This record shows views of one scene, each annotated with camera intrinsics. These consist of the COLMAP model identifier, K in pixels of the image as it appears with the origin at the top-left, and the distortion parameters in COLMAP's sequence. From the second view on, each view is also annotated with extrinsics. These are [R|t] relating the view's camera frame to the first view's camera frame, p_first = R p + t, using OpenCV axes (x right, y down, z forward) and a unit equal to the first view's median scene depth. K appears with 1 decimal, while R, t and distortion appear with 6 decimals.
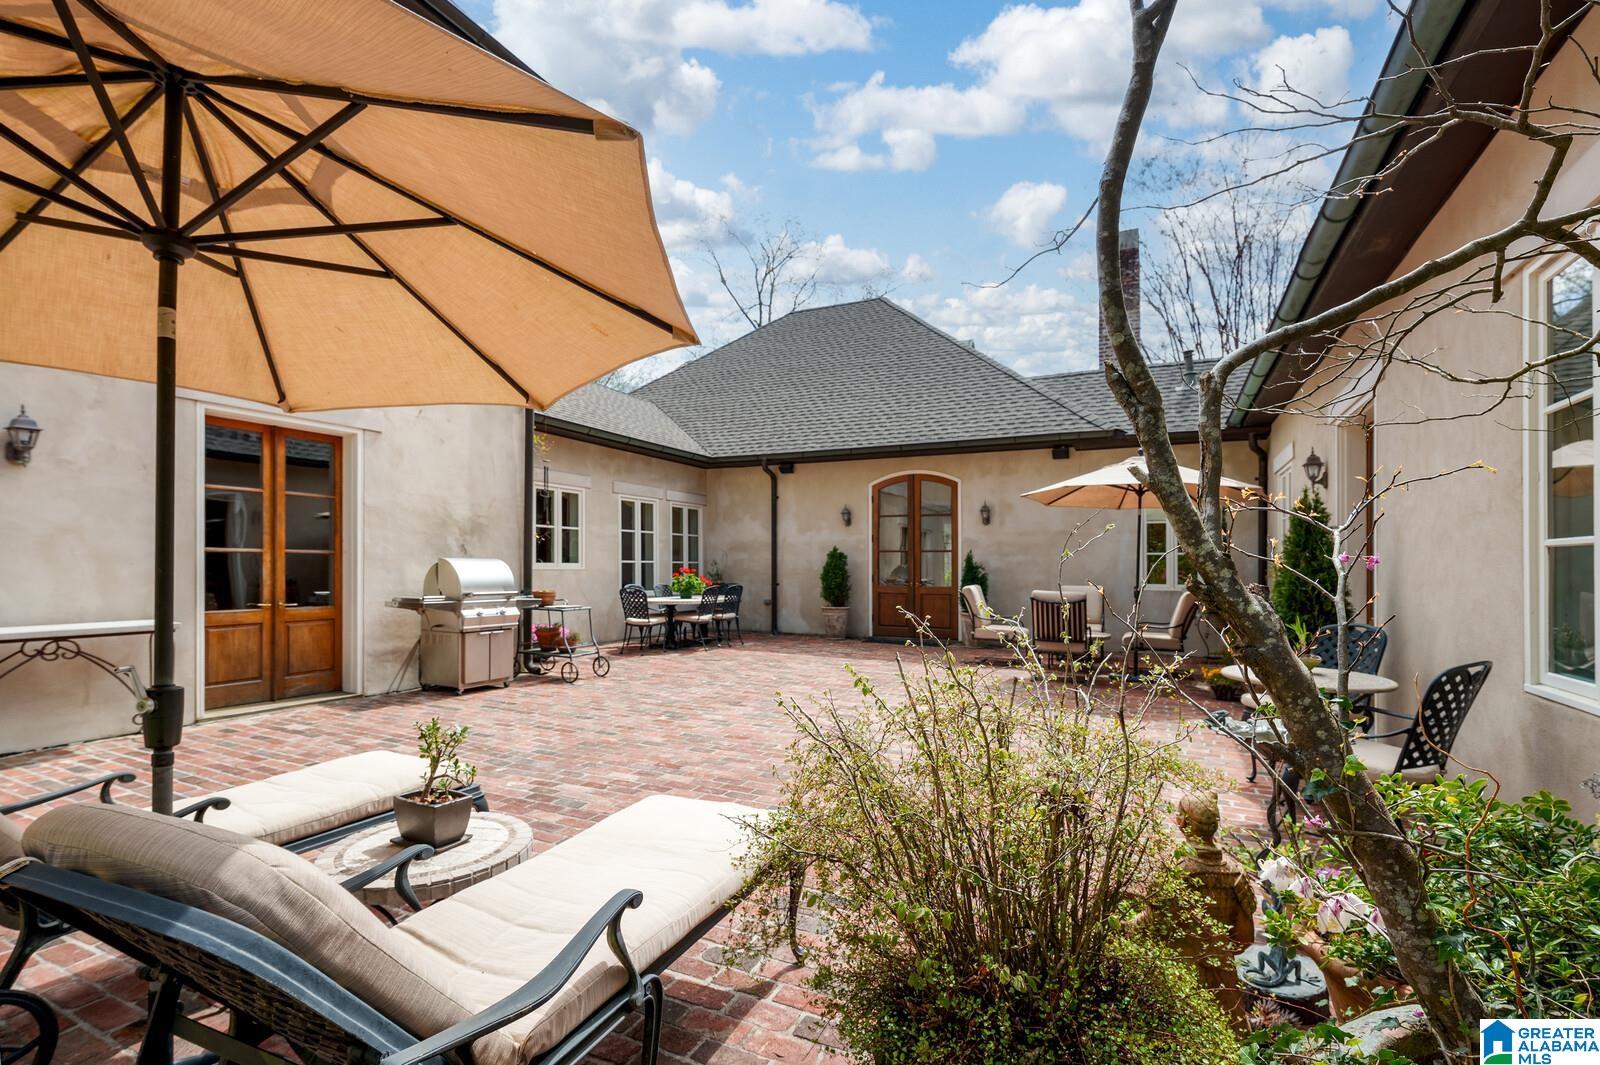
lens RADIAL K [[733.1, 0, 794.1], [0, 733.1, 562.4], [0, 0, 1]] dist [0.000381, 0.000023]
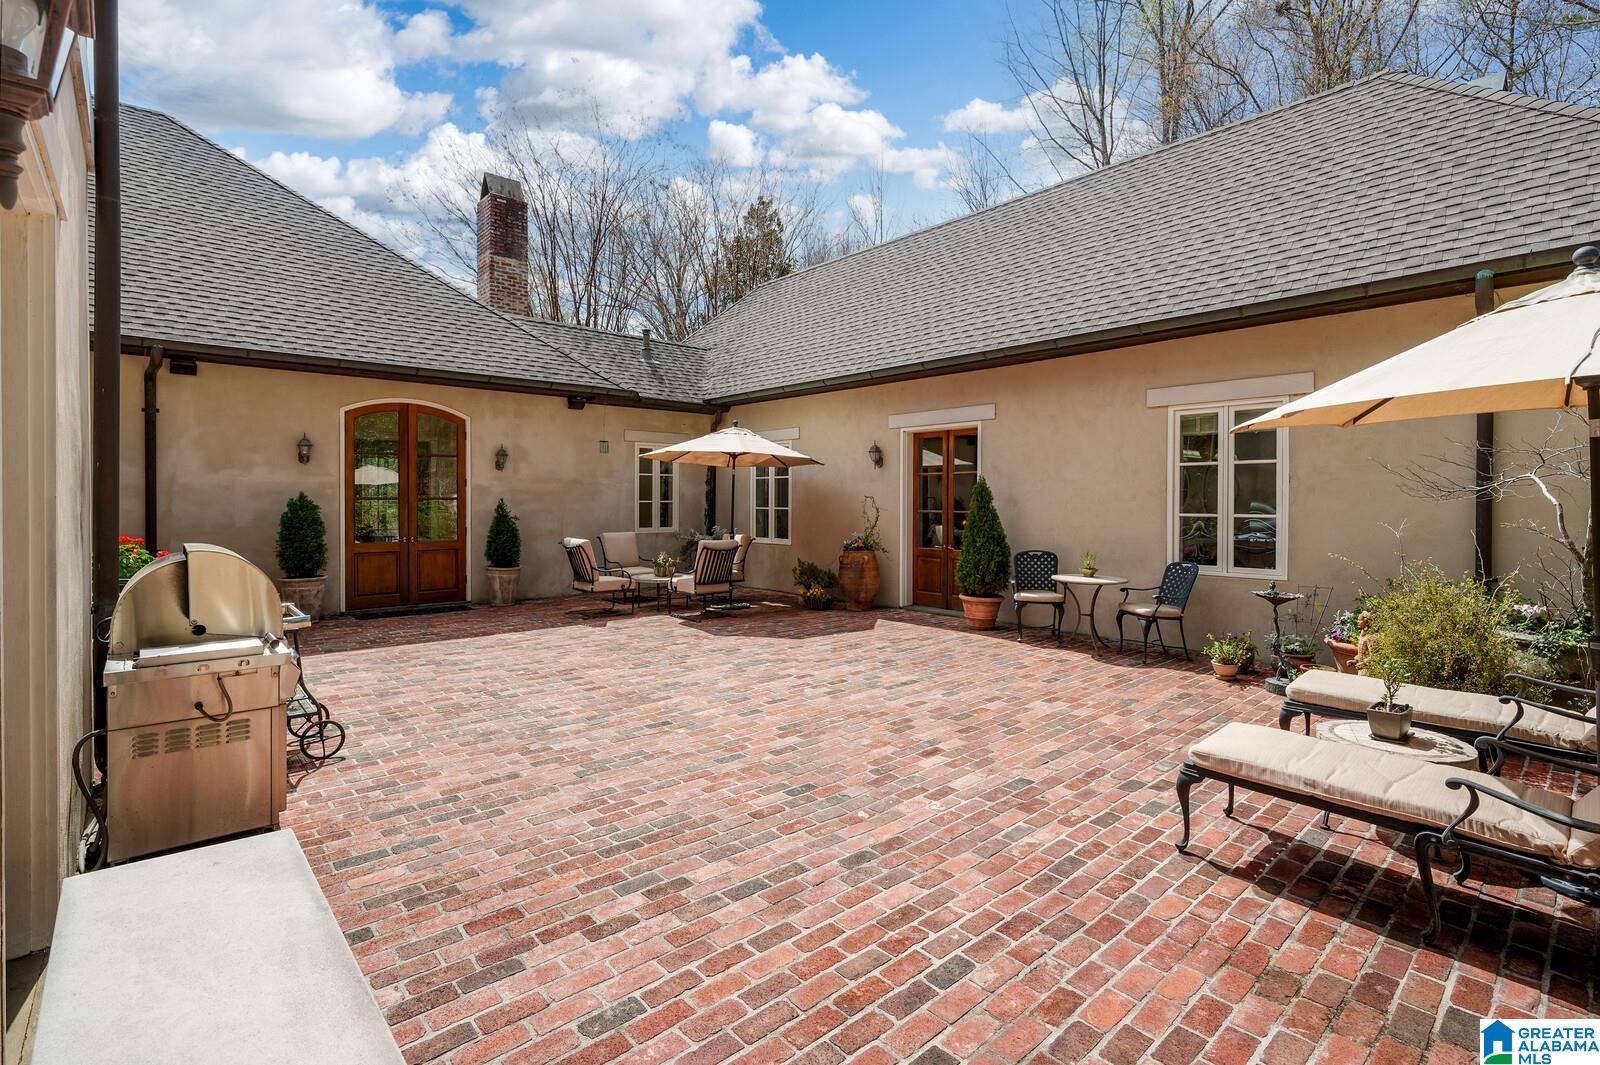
lens RADIAL K [[733.1, 0, 805.0], [0, 733.1, 525.3], [0, 0, 1]] dist [0.000381, 0.000023]
pose [[0.363826, -0.042826, 0.930482, -0.459776], [-0.006351, 0.998805, 0.048454, -0.029152], [-0.931445, -0.023538, 0.363120, 0.306121]]
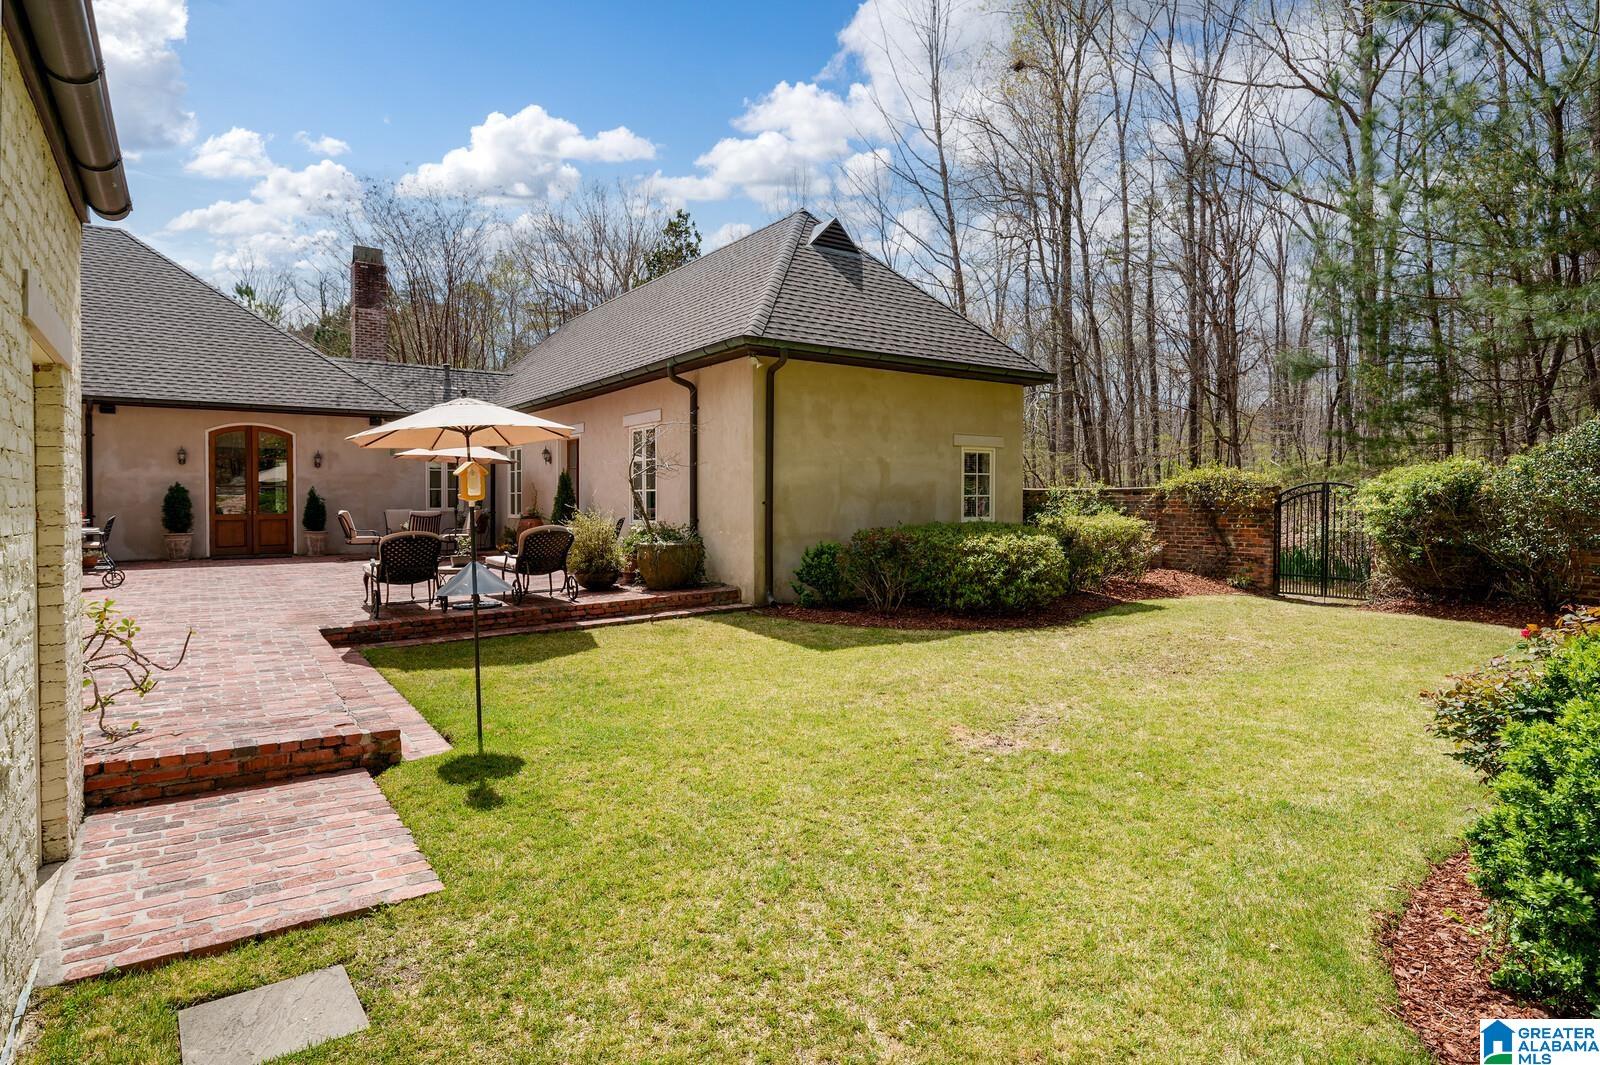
lens RADIAL K [[841.9, 0, 800.2], [0, 841.9, 517.2], [0, 0, 1]] dist [0.015205, 0.000592]
pose [[0.459824, -0.031146, 0.887464, -0.744830], [0.000956, 0.999402, 0.034579, -0.012085], [-0.888010, -0.015052, 0.459578, -0.552143]]
